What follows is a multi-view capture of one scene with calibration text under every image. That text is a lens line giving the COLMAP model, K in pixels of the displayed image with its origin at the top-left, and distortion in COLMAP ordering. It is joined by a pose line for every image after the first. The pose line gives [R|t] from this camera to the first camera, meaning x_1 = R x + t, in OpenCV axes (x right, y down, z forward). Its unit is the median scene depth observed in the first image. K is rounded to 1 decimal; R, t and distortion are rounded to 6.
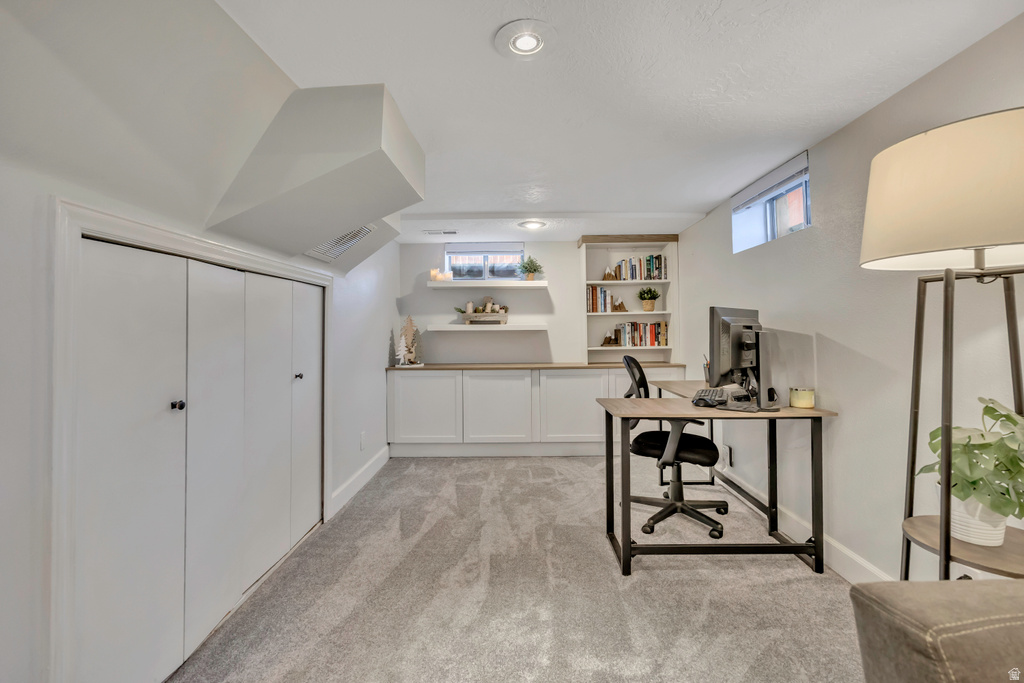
lens RADIAL K [[448.1, 0, 510.3], [0, 448.1, 326.3], [0, 0, 1]] dist [0.000116, -0.000118]
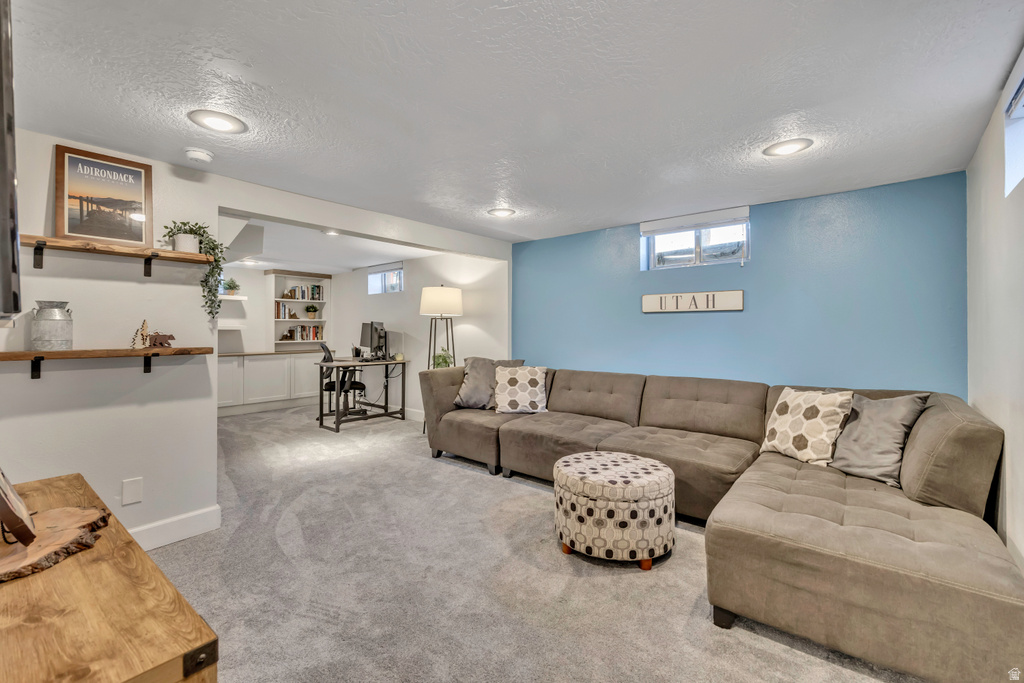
lens RADIAL K [[448.1, 0, 510.3], [0, 448.1, 326.3], [0, 0, 1]] dist [0.000116, -0.000118]
pose [[0.632248, 0.016841, 0.774583, -0.506640], [-0.014282, 0.999847, -0.010081, -0.000660], [-0.774635, -0.004689, 0.632392, -0.607128]]
